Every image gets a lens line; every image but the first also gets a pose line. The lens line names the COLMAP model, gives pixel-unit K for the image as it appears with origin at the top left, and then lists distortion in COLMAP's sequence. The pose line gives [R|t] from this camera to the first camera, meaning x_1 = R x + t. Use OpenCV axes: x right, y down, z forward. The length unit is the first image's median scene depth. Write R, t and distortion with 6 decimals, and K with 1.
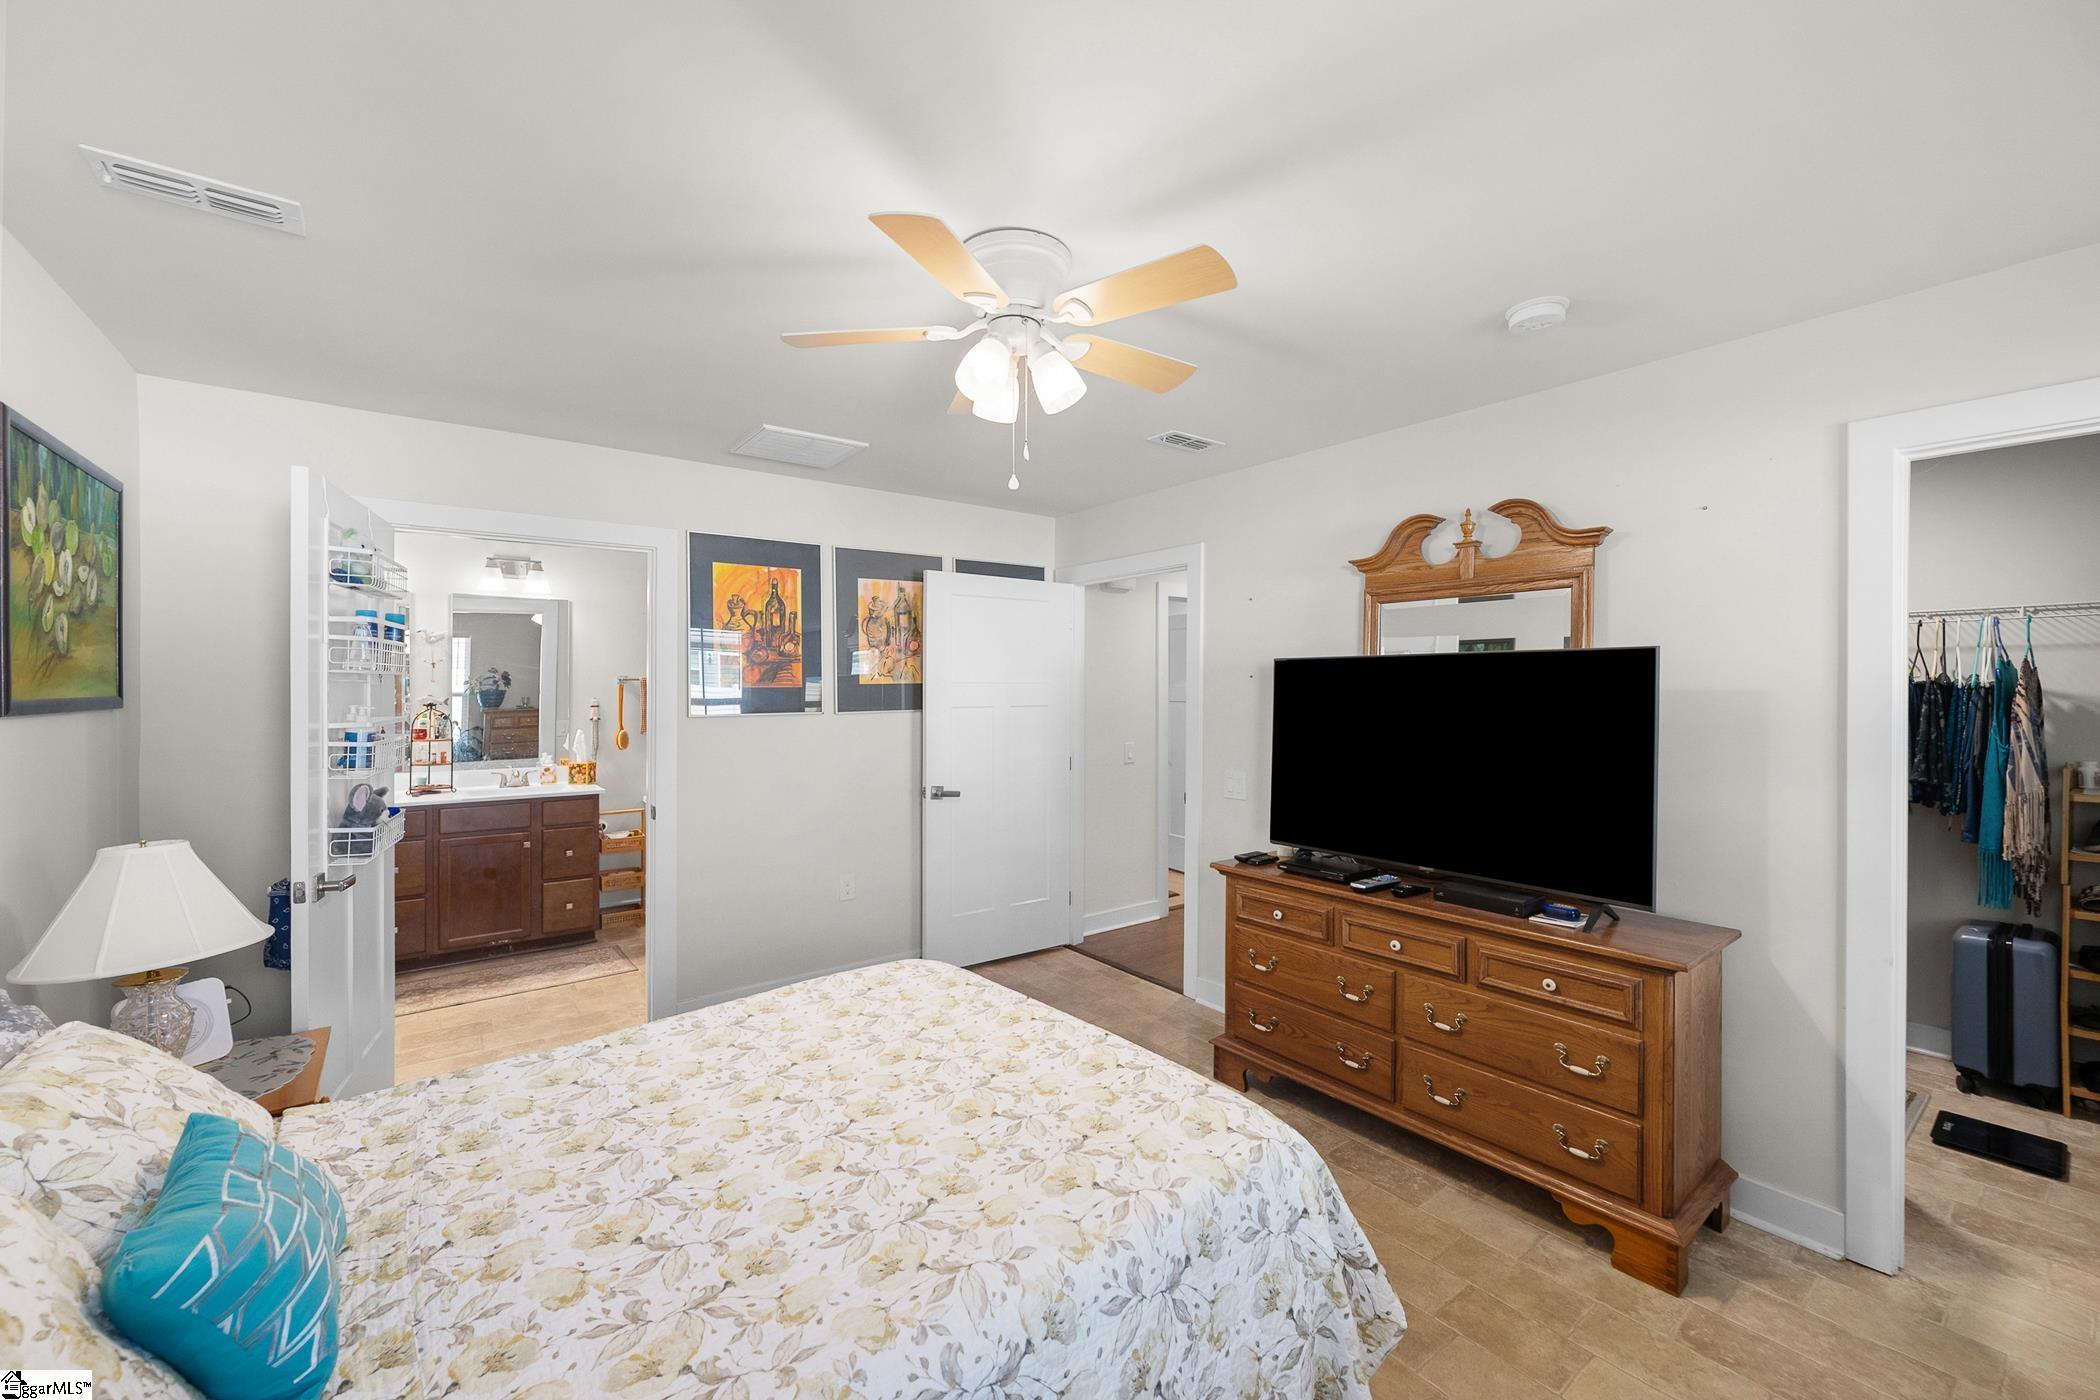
lens RADIAL K [[844.3, 0, 1056.4], [0, 844.3, 700.8], [0, 0, 1]] dist [-0.002140, 0.000152]
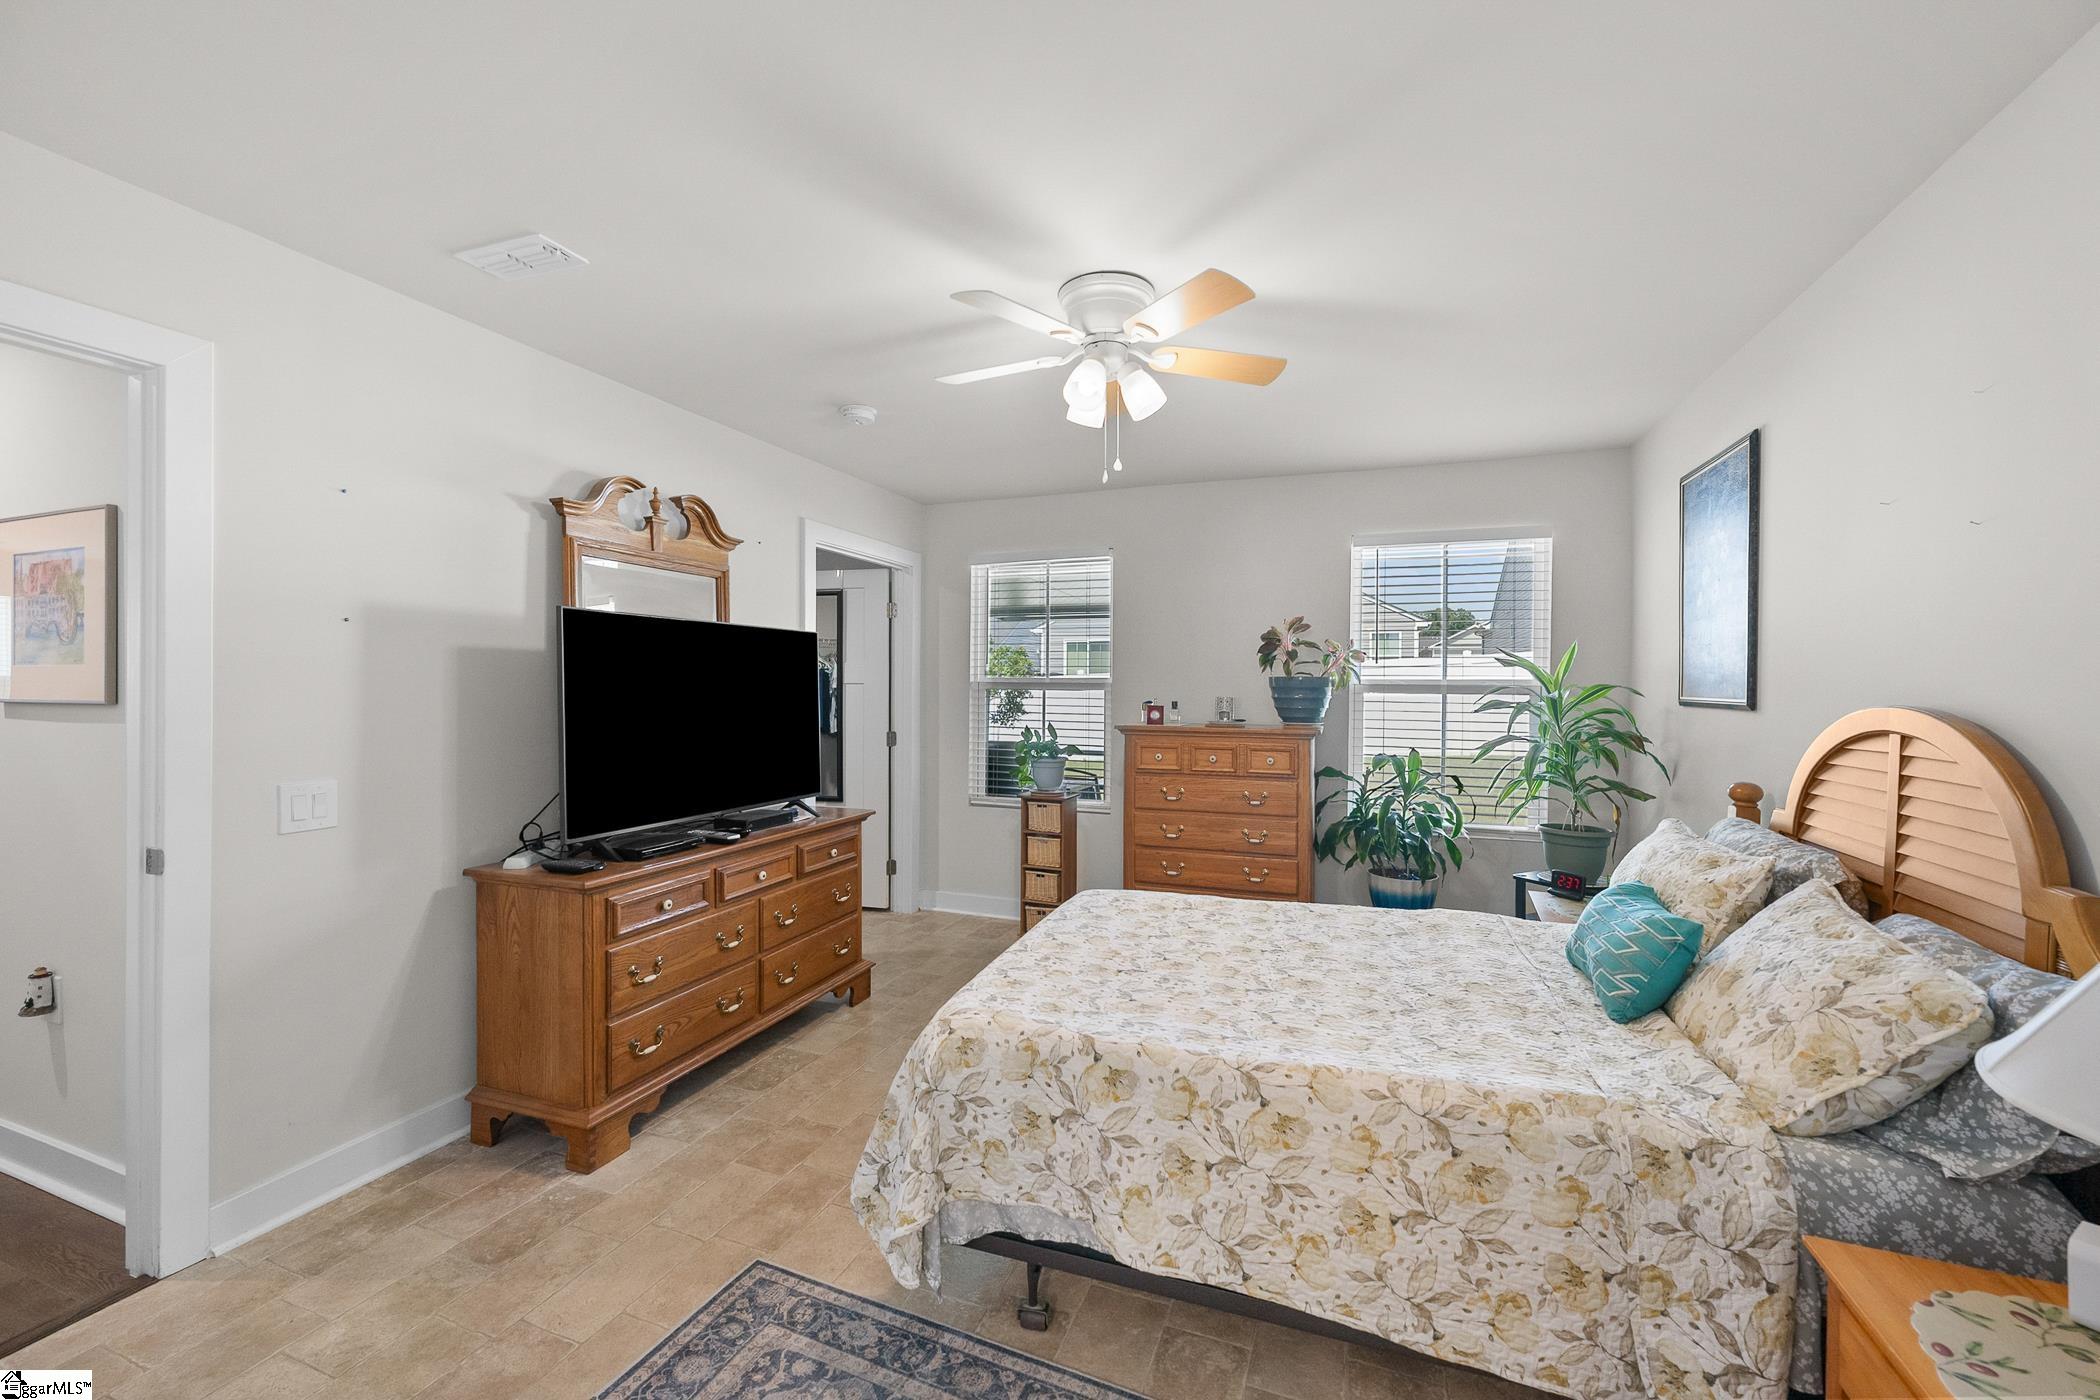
lens RADIAL K [[844.3, 0, 1053.2], [0, 844.3, 690.5], [0, 0, 1]] dist [-0.002140, 0.000152]
pose [[-0.525369, -0.010143, 0.850814, -0.784052], [0.000515, 0.999925, 0.012238, 0.025845], [-0.850875, 0.006867, -0.525324, 1.271813]]
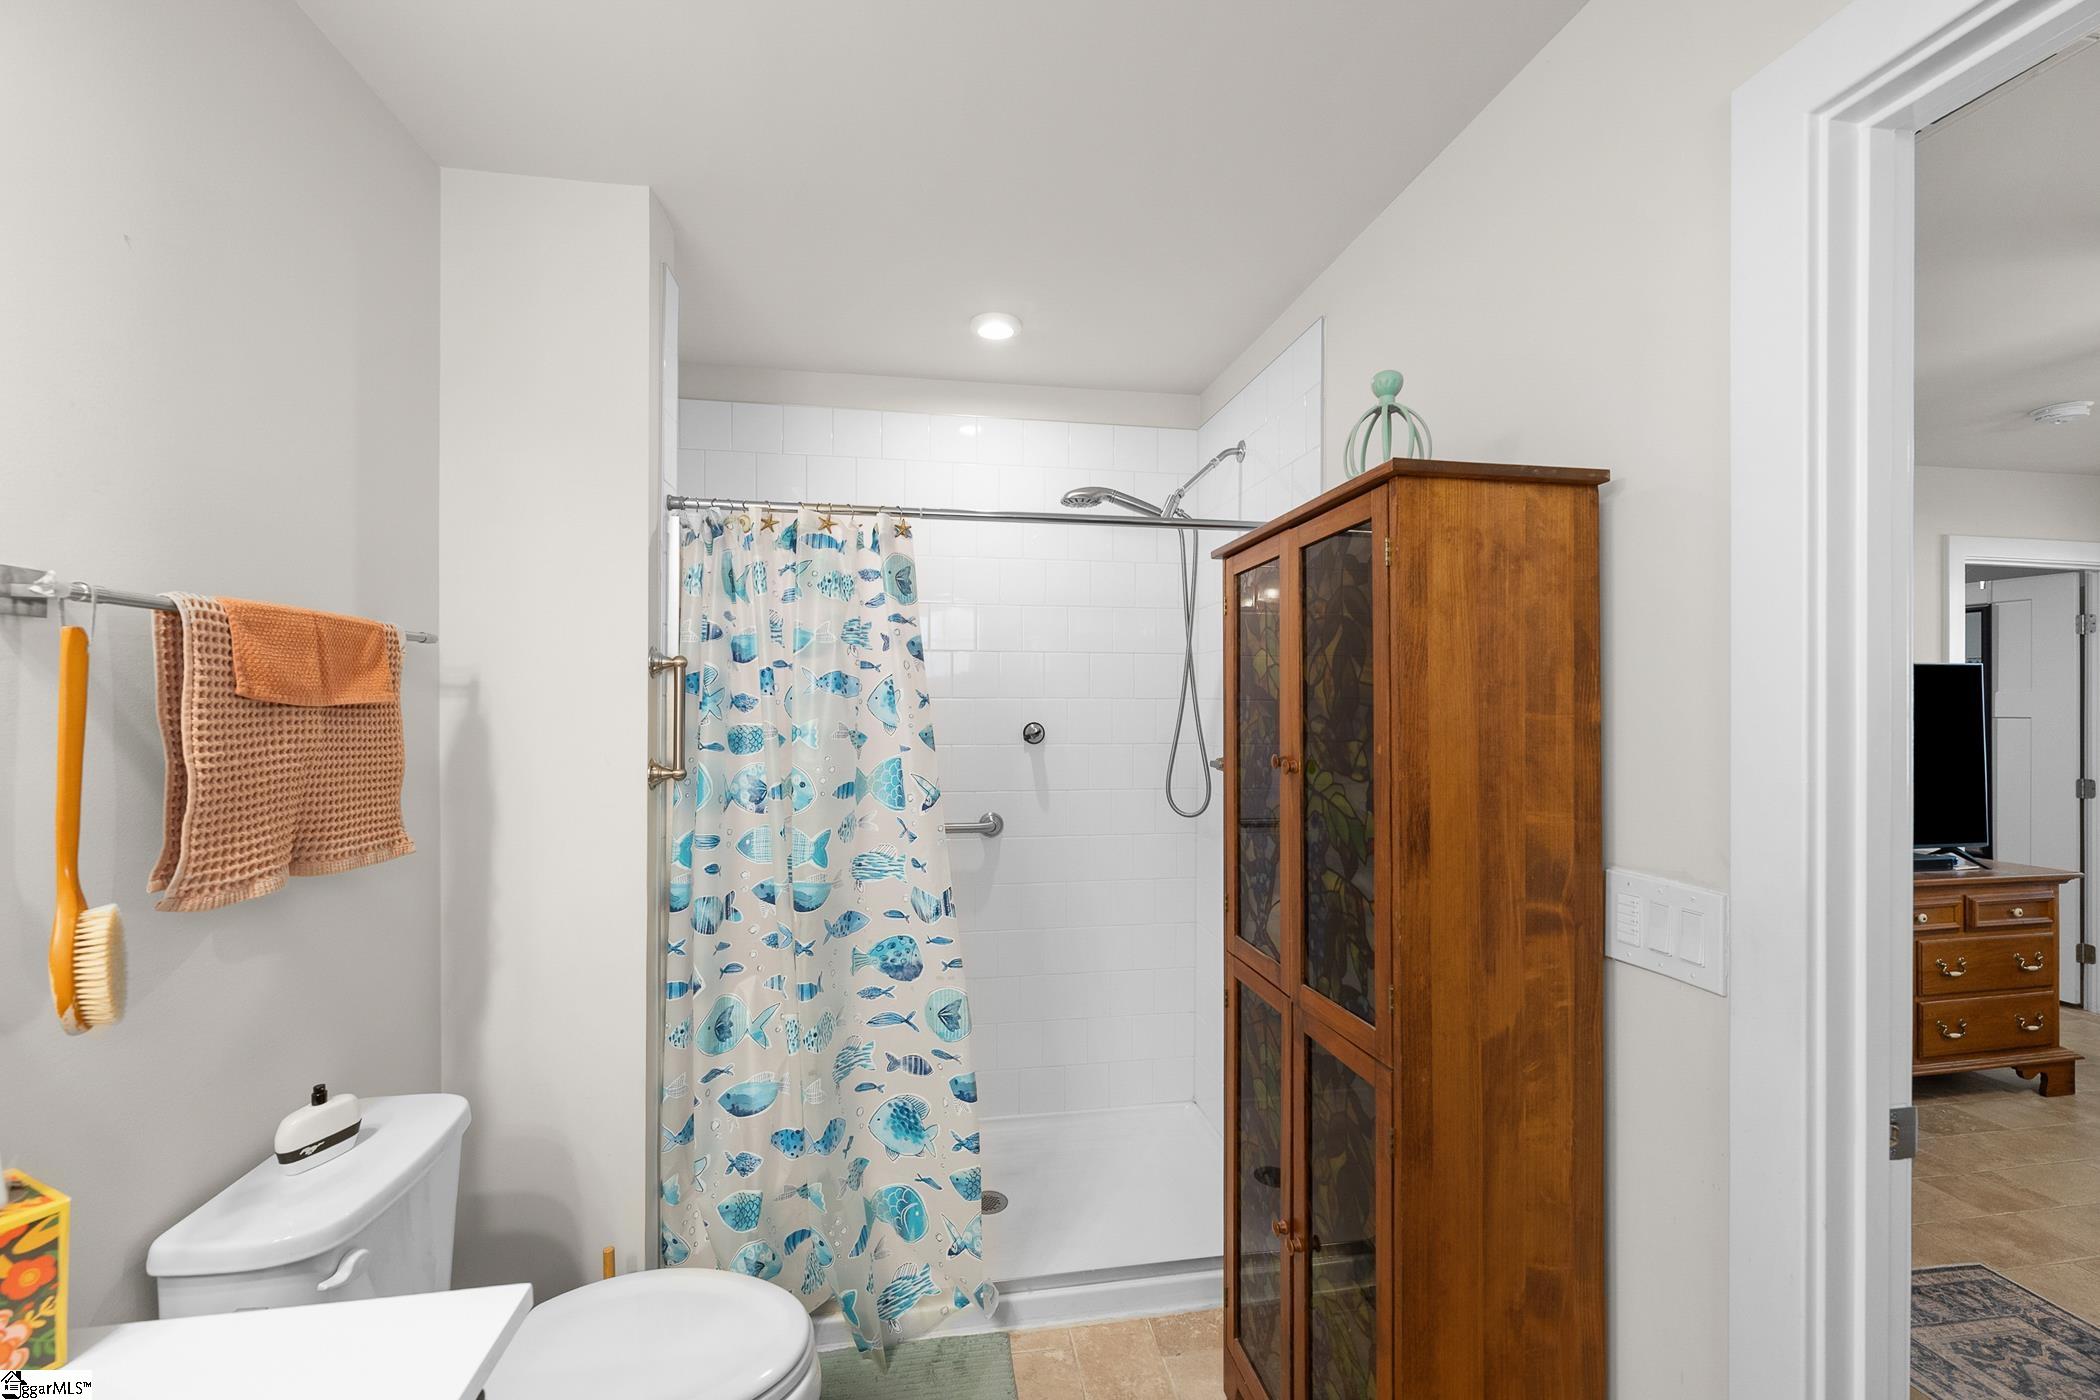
lens RADIAL K [[844.3, 0, 1050.9], [0, 844.3, 694.8], [0, 0, 1]] dist [-0.002140, 0.000152]
pose [[0.461118, 0.001682, 0.887337, -1.137808], [-0.000983, 0.999999, -0.001384, -0.003981], [-0.887338, -0.000234, 0.461119, 1.521486]]
